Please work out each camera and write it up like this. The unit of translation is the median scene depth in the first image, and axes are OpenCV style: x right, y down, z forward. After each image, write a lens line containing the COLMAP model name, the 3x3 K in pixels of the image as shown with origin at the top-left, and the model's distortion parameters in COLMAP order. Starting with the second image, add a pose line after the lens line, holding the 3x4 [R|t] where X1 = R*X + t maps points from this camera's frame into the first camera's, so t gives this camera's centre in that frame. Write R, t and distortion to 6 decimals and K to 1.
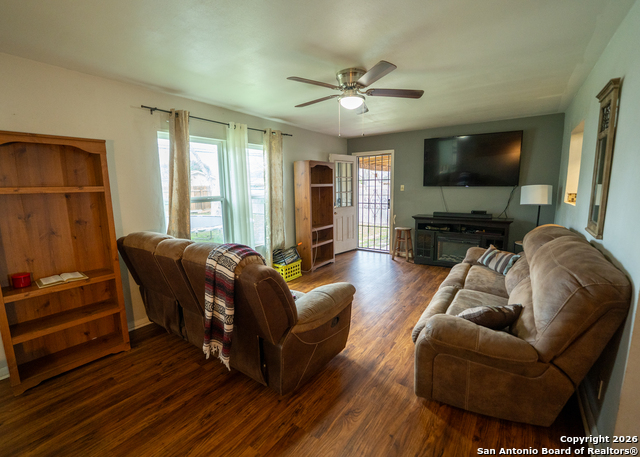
lens RADIAL K [[279.8, 0, 320.0], [0, 279.8, 228.5], [0, 0, 1]] dist [-0.012053, 0.000393]
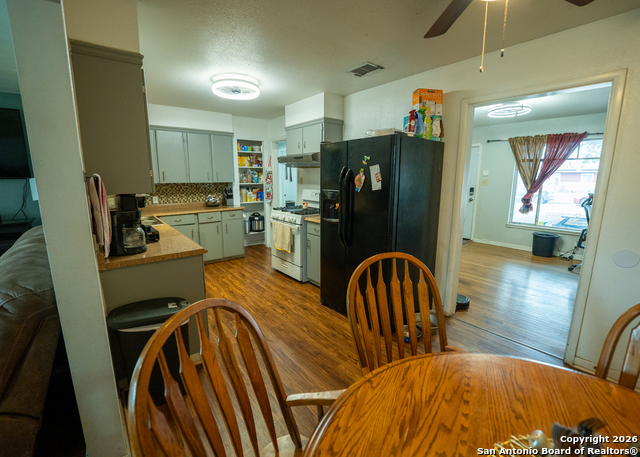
lens RADIAL K [[279.8, 0, 320.0], [0, 279.8, 228.5], [0, 0, 1]] dist [-0.012053, 0.000393]
pose [[0.269834, -0.165643, 0.948553, 0.215866], [0.138835, 0.981492, 0.131901, 0.007406], [-0.952845, 0.096101, 0.287837, -0.050514]]
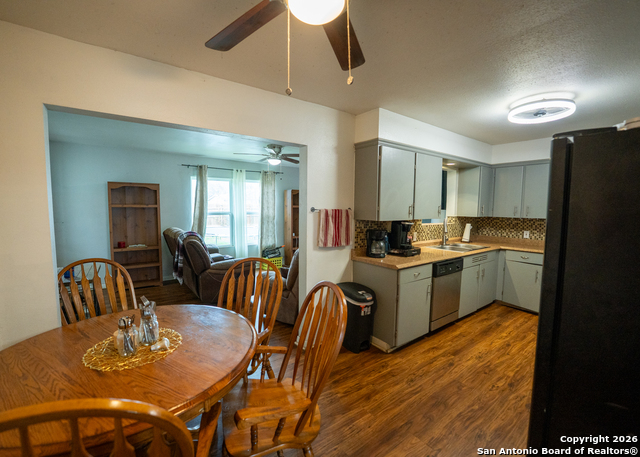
lens RADIAL K [[281.1, 0, 320.0], [0, 281.1, 228.5], [0, 0, 1]] dist [-0.013066, -0.000051]
pose [[0.953856, 0.044323, -0.296975, 0.811218], [-0.065833, 0.995851, -0.062821, 0.063277], [0.292959, 0.079473, 0.952817, -0.513066]]
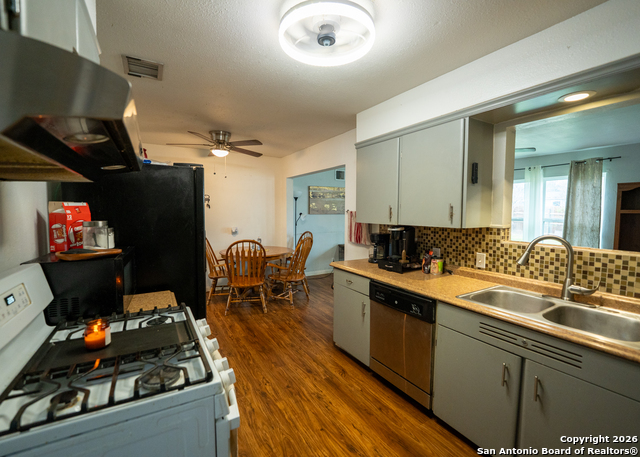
lens RADIAL K [[279.8, 0, 320.0], [0, 279.8, 228.5], [0, 0, 1]] dist [-0.012053, 0.000393]
pose [[-0.397048, 0.069924, -0.915131, 1.679130], [-0.138393, 0.981132, 0.135011, -0.131614], [0.907304, 0.180253, -0.379879, 0.735116]]
